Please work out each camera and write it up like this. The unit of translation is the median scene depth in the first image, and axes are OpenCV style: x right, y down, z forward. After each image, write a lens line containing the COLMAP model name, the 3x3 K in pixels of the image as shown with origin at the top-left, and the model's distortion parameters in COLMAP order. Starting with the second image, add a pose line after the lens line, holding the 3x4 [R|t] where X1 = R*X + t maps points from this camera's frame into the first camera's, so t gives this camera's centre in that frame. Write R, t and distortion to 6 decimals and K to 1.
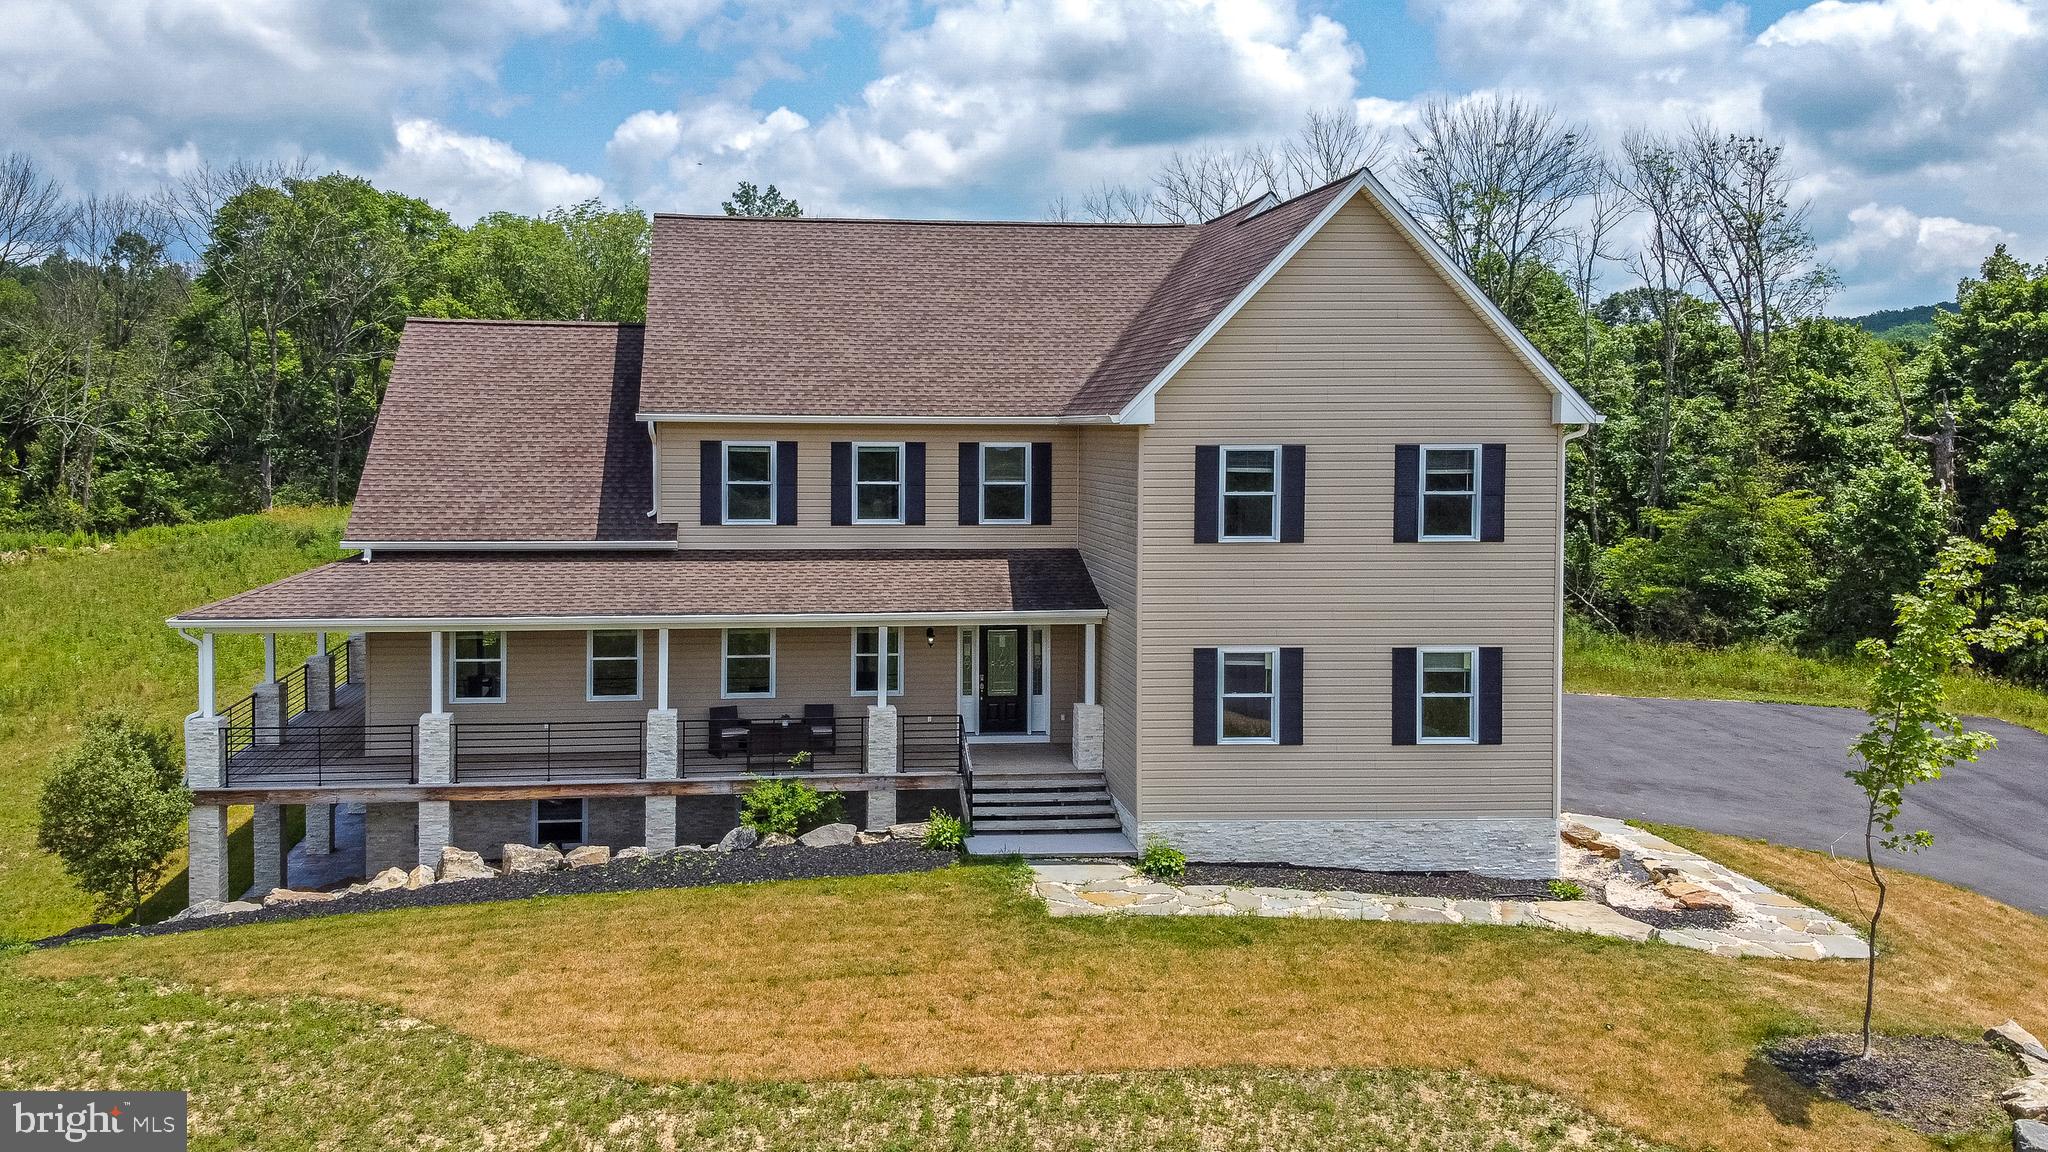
lens RADIAL K [[1531.4, 0, 913.8], [0, 1531.4, 504.7], [0, 0, 1]] dist [0.112104, -0.184232]
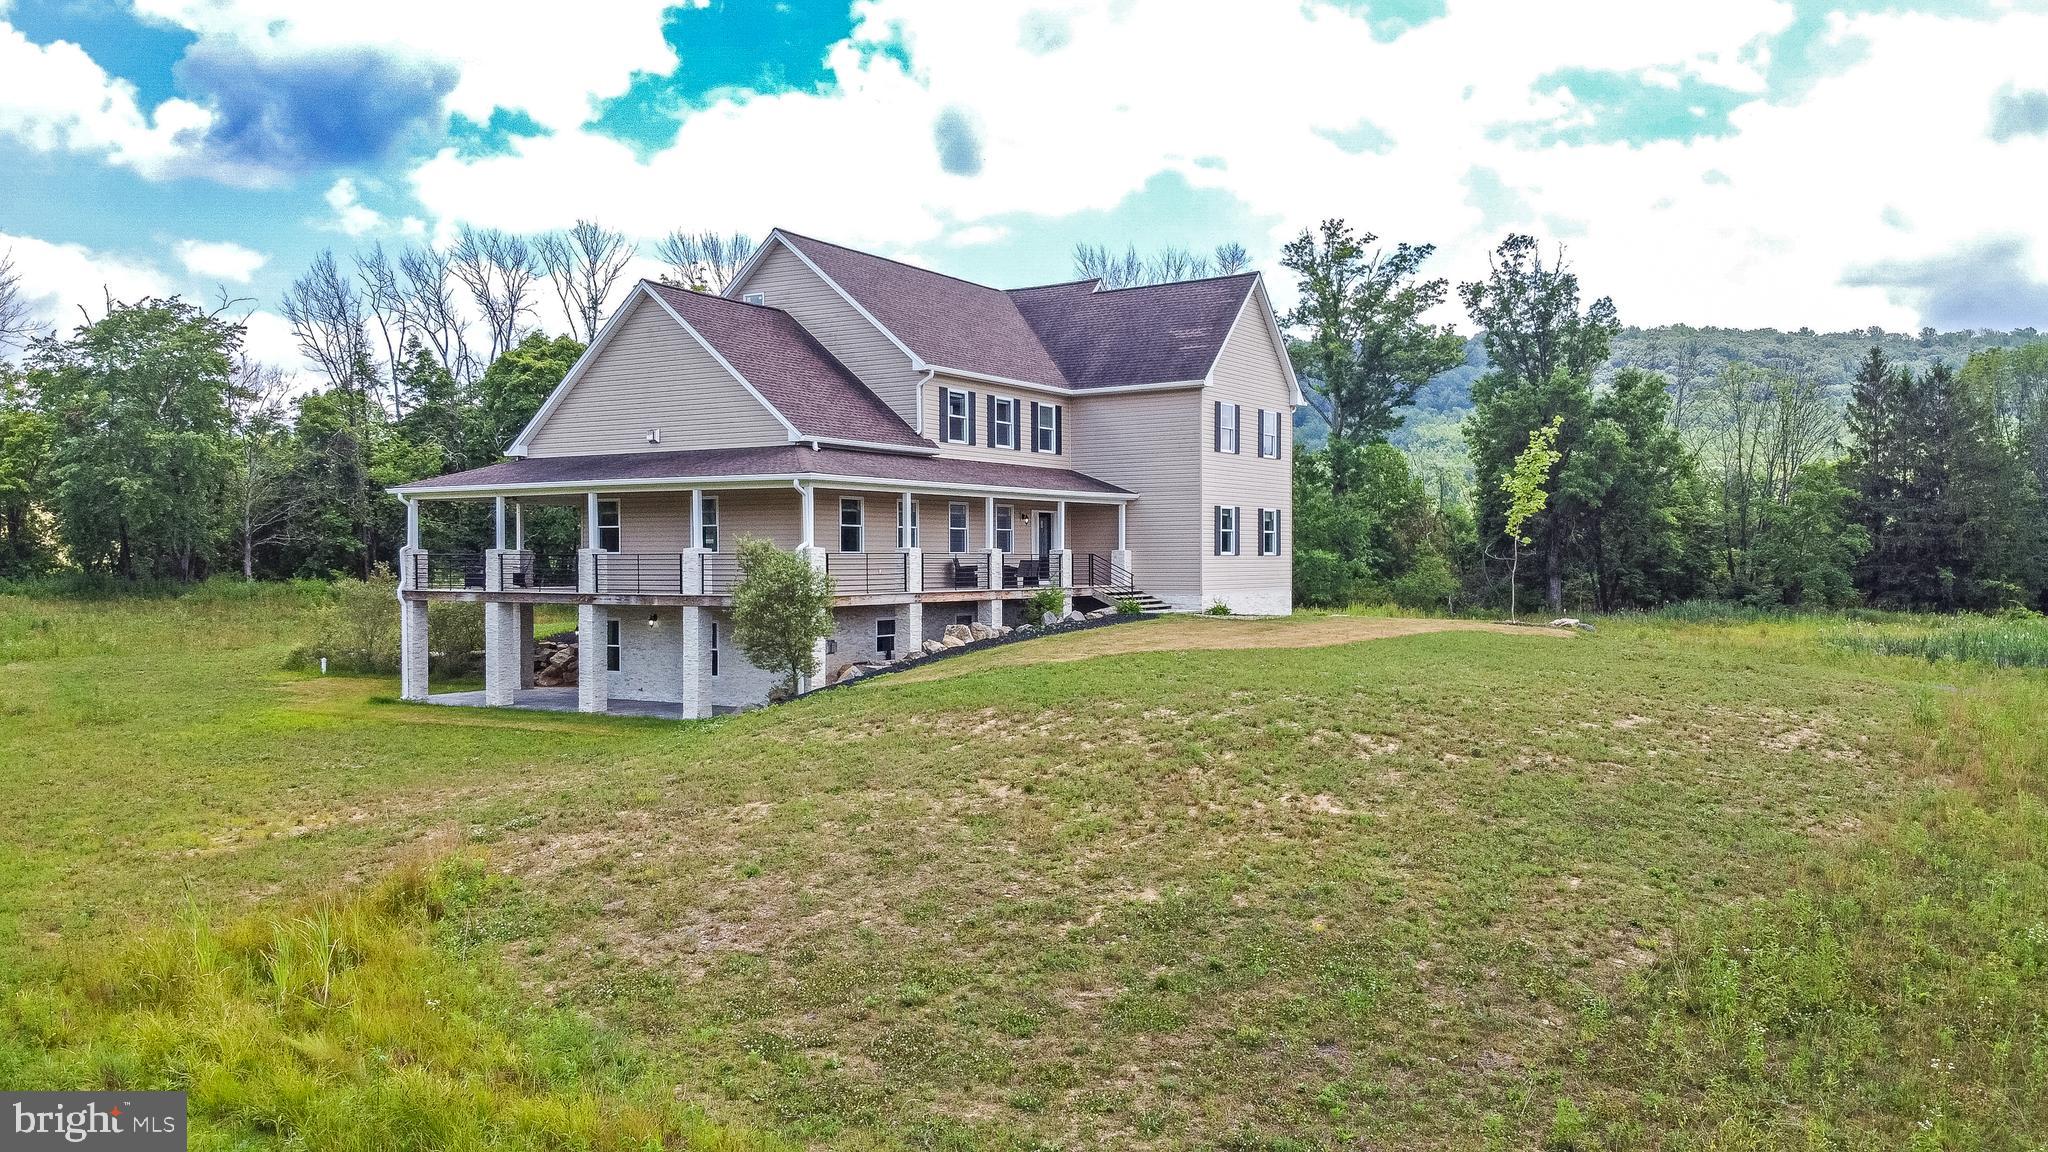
lens RADIAL K [[1435.1, 0, 999.8], [0, 1435.1, 662.2], [0, 0, 1]] dist [0.101371, -0.189558]
pose [[0.640660, -0.060276, 0.765455, -1.388282], [0.042839, 0.998167, 0.042746, 0.199886], [-0.766629, 0.005406, 0.642068, 0.032295]]
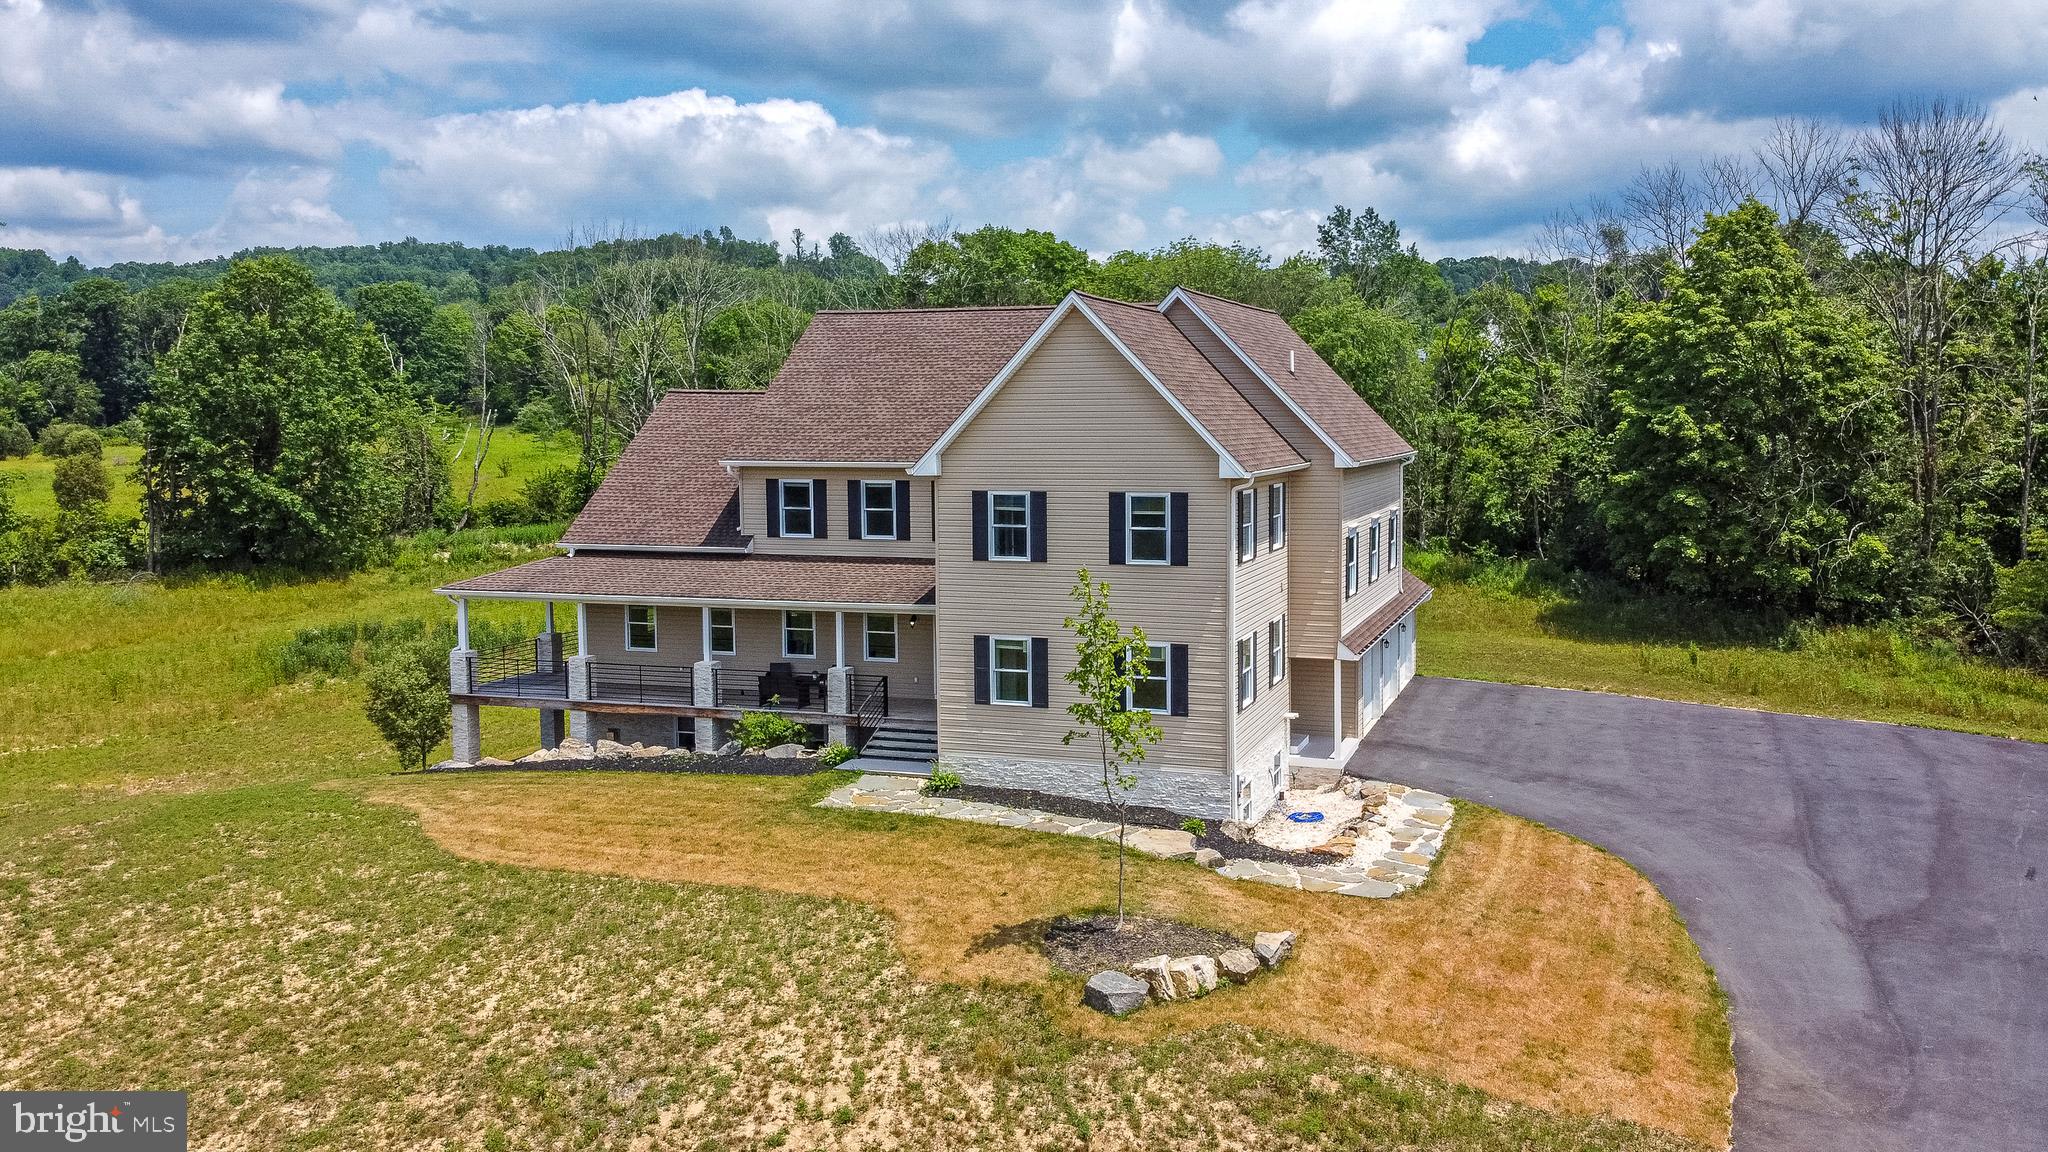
lens RADIAL K [[1493.2, 0, 1149.4], [0, 1493.2, 567.4], [0, 0, 1]] dist [0.089464, -0.182230]
pose [[0.925263, 0.029004, -0.378215, 0.829981], [-0.010294, 0.998625, 0.051399, -0.039272], [0.379186, -0.043664, 0.924290, -0.193068]]
